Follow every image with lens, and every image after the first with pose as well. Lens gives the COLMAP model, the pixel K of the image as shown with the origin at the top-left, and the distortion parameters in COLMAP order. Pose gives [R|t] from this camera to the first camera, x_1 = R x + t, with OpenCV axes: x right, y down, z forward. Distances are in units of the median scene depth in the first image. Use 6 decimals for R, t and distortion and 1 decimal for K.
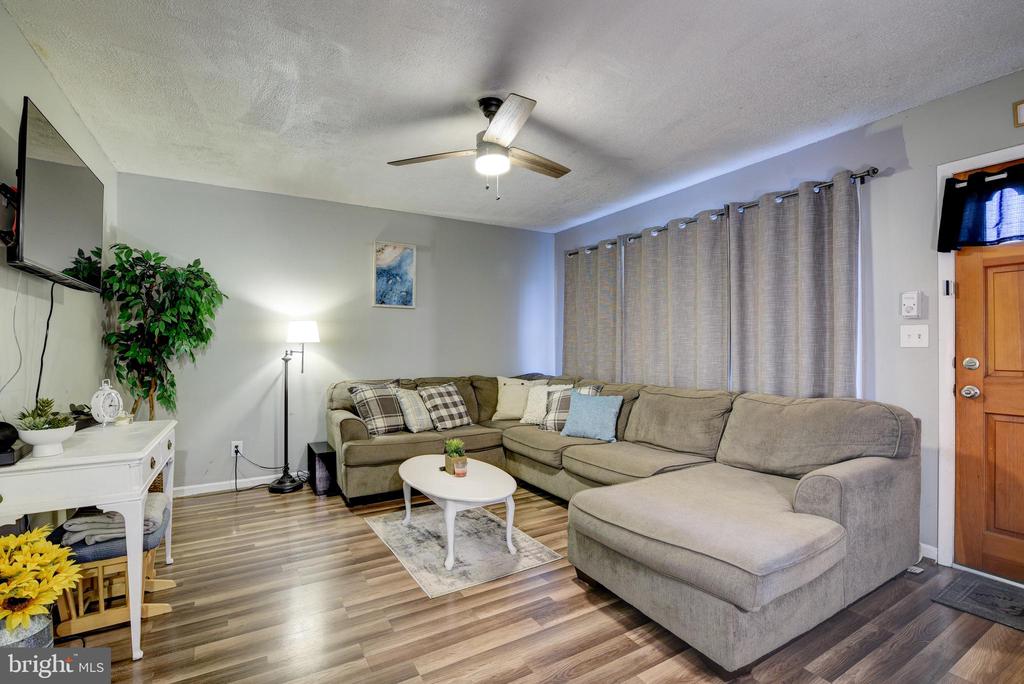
lens RADIAL K [[477.6, 0, 511.4], [0, 477.6, 346.0], [0, 0, 1]] dist [-0.019119, 0.000132]
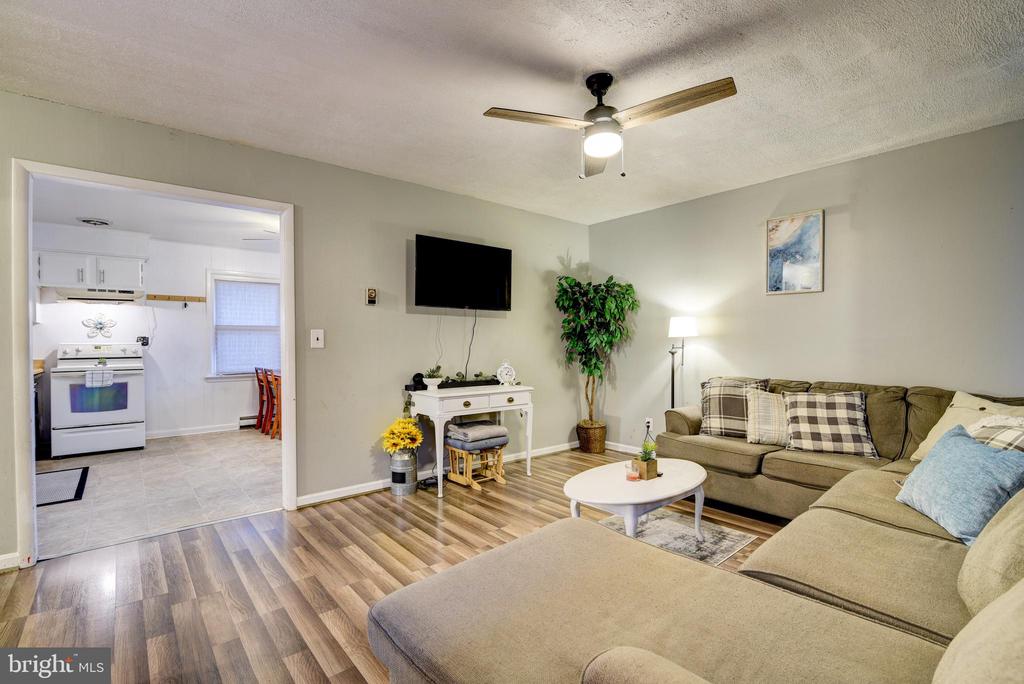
lens RADIAL K [[472.4, 0, 504.2], [0, 472.4, 346.1], [0, 0, 1]] dist [-0.007233, 0.000029]
pose [[0.145010, 0.011678, -0.989361, 0.570825], [0.004060, 0.999915, 0.012397, -0.001731], [0.989422, -0.005814, 0.144951, 0.456198]]
